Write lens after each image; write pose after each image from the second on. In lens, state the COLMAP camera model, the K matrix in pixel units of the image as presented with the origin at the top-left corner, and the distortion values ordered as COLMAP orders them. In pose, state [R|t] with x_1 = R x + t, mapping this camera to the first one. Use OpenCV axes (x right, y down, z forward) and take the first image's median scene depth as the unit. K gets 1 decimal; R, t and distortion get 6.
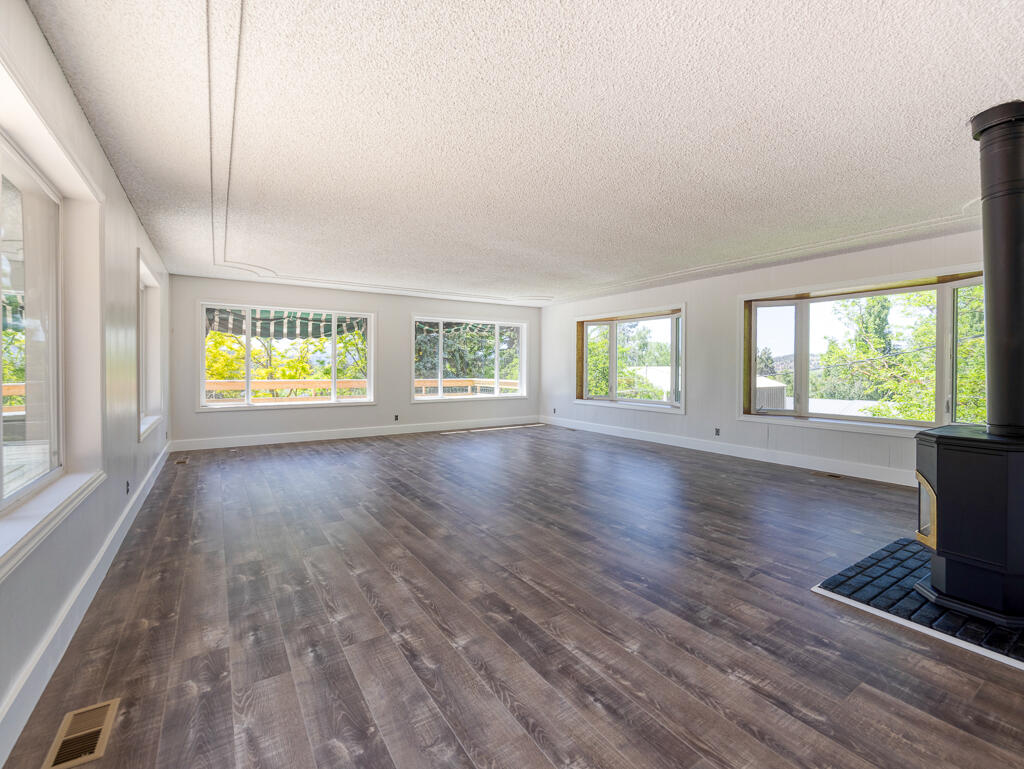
lens RADIAL K [[441.9, 0, 512.0], [0, 441.9, 384.5], [0, 0, 1]] dist [-0.004757, -0.000717]
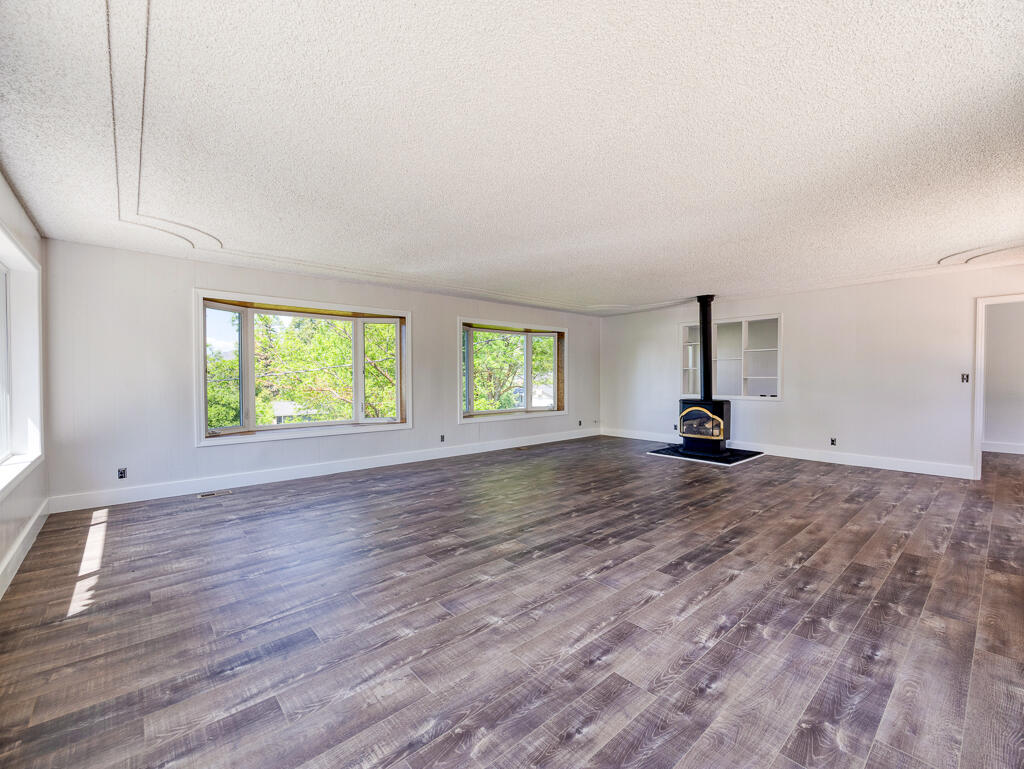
lens RADIAL K [[441.9, 0, 512.0], [0, 441.9, 384.5], [0, 0, 1]] dist [-0.004757, -0.000717]
pose [[-0.130400, -0.019455, 0.991271, -1.059772], [0.041648, 0.998817, 0.025082, -0.074201], [-0.990586, 0.044555, -0.129435, 1.641806]]
